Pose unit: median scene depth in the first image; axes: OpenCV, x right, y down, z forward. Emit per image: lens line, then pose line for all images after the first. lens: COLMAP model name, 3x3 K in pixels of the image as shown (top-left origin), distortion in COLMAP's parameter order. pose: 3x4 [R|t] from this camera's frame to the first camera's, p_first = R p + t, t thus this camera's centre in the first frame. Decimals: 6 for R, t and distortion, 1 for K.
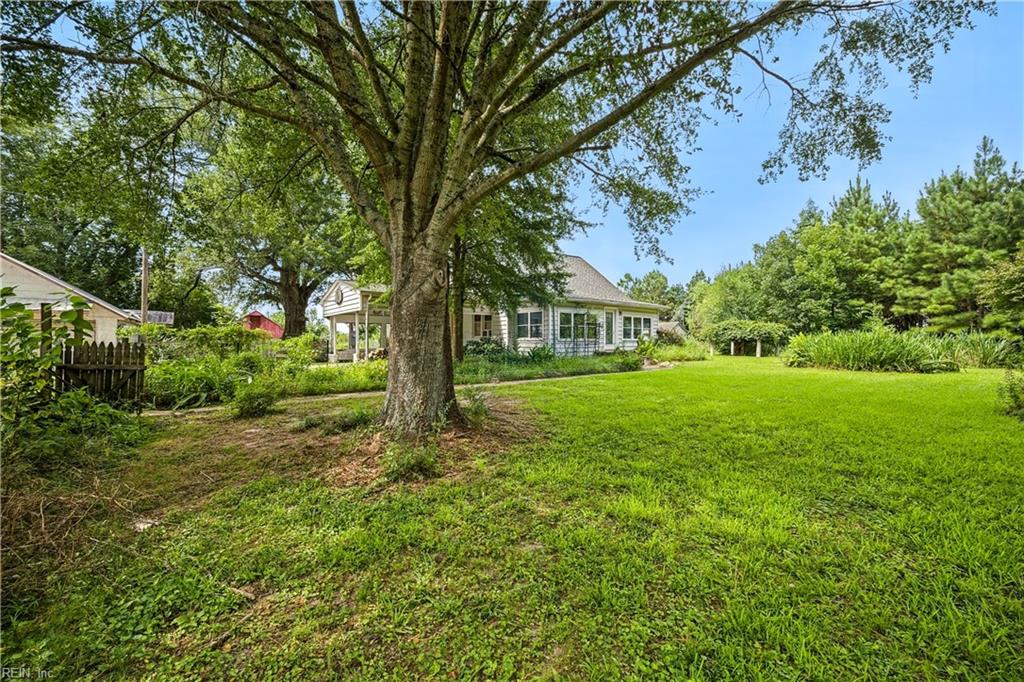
lens RADIAL K [[409.9, 0, 510.7], [0, 409.9, 340.3], [0, 0, 1]] dist [-0.001044, -0.000133]
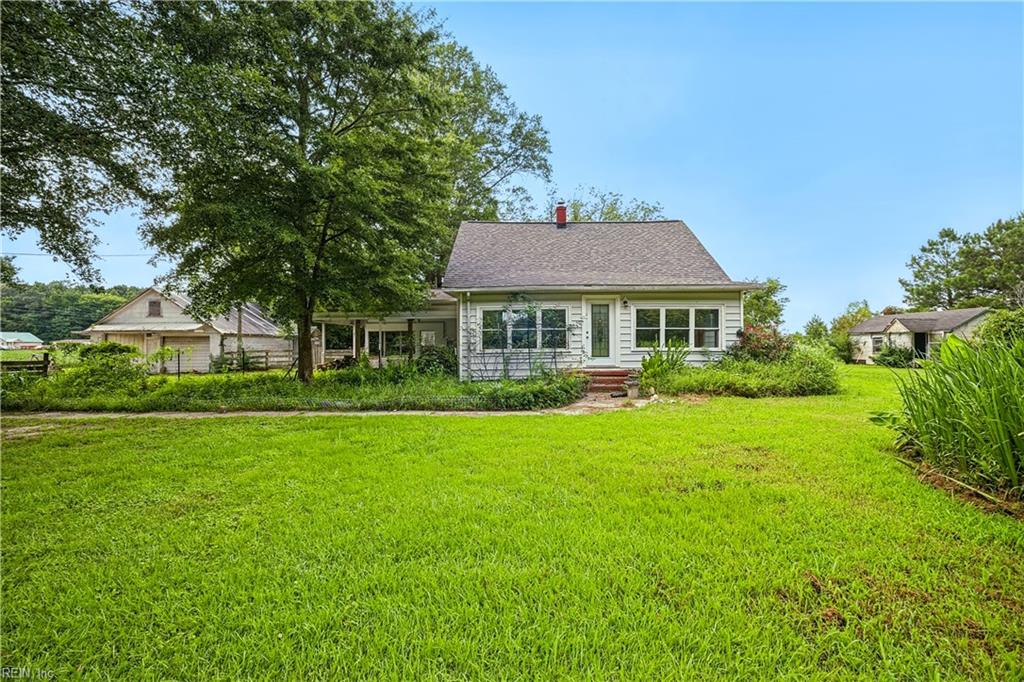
lens RADIAL K [[409.9, 0, 512.1], [0, 409.9, 343.9], [0, 0, 1]] dist [-0.001044, -0.000133]
pose [[0.753399, -0.008101, -0.657514, 0.357098], [0.004379, 0.999964, -0.007302, -0.005198], [0.657549, 0.002623, 0.753407, 0.321406]]
